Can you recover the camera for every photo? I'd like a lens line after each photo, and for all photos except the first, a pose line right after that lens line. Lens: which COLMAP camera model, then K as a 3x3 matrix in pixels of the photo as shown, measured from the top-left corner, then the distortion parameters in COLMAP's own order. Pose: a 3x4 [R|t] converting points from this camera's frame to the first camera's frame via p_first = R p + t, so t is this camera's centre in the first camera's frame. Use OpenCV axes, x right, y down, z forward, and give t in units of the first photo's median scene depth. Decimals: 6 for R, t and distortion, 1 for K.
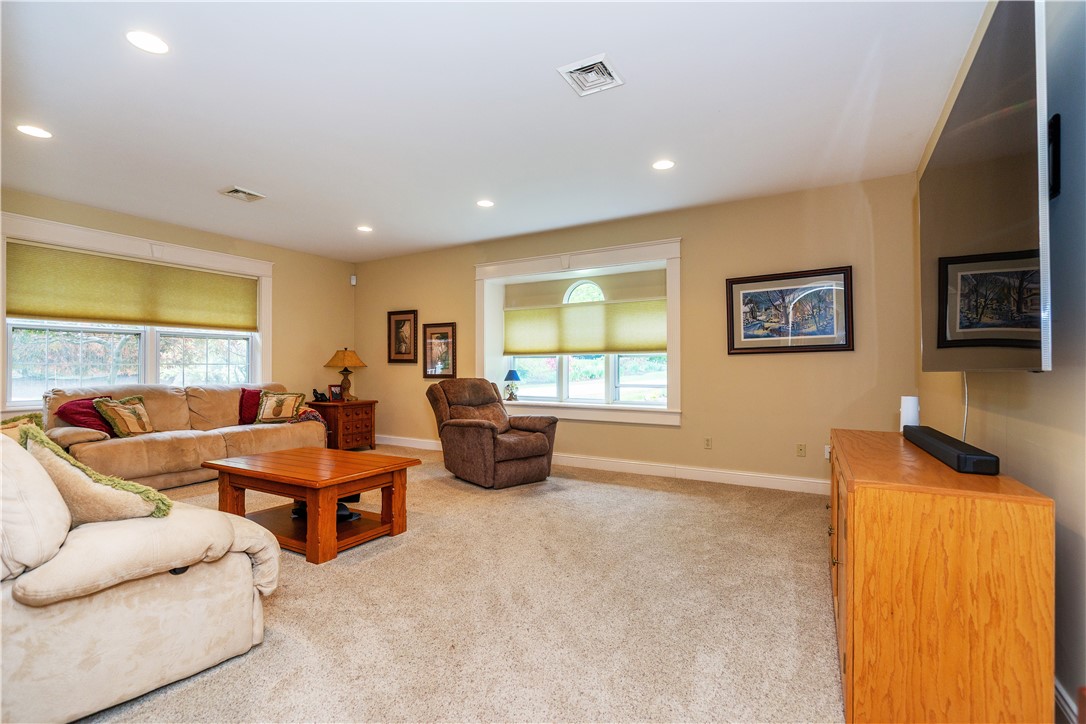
lens RADIAL K [[499.7, 0, 542.1], [0, 499.7, 358.4], [0, 0, 1]] dist [0.001987, 0.000007]
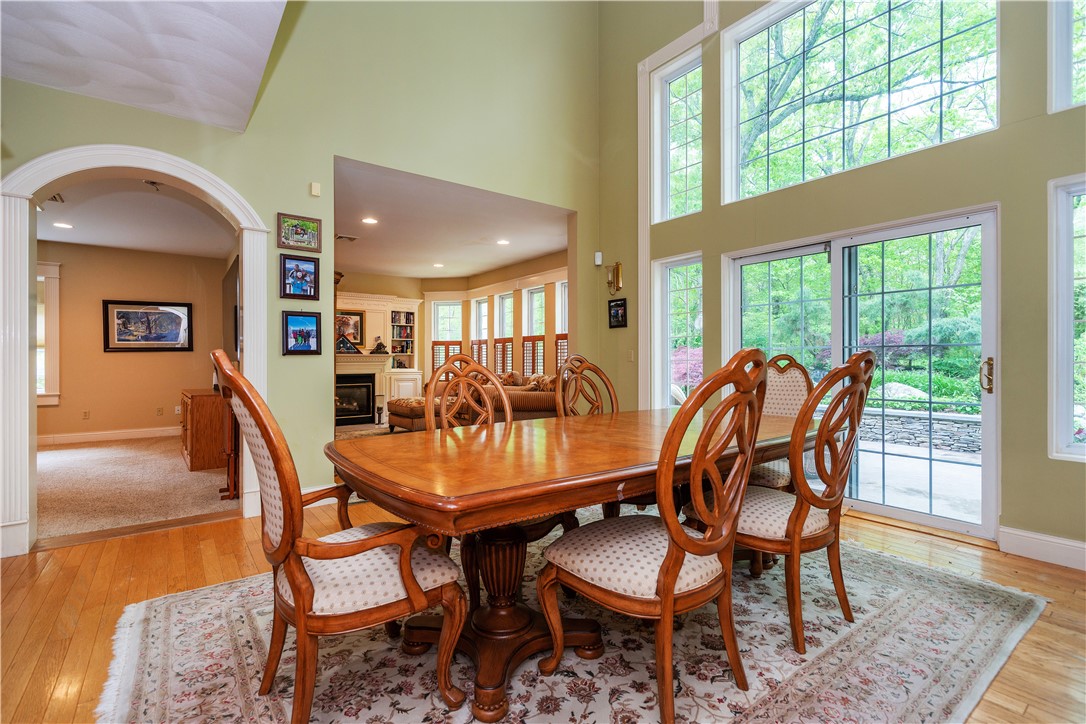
lens RADIAL K [[499.7, 0, 541.1], [0, 499.7, 362.8], [0, 0, 1]] dist [0.001987, 0.000007]
pose [[0.401308, 0.001108, 0.915942, -0.455083], [-0.004131, 0.999991, 0.000600, 0.017562], [-0.915934, -0.004024, 0.401309, -0.754572]]
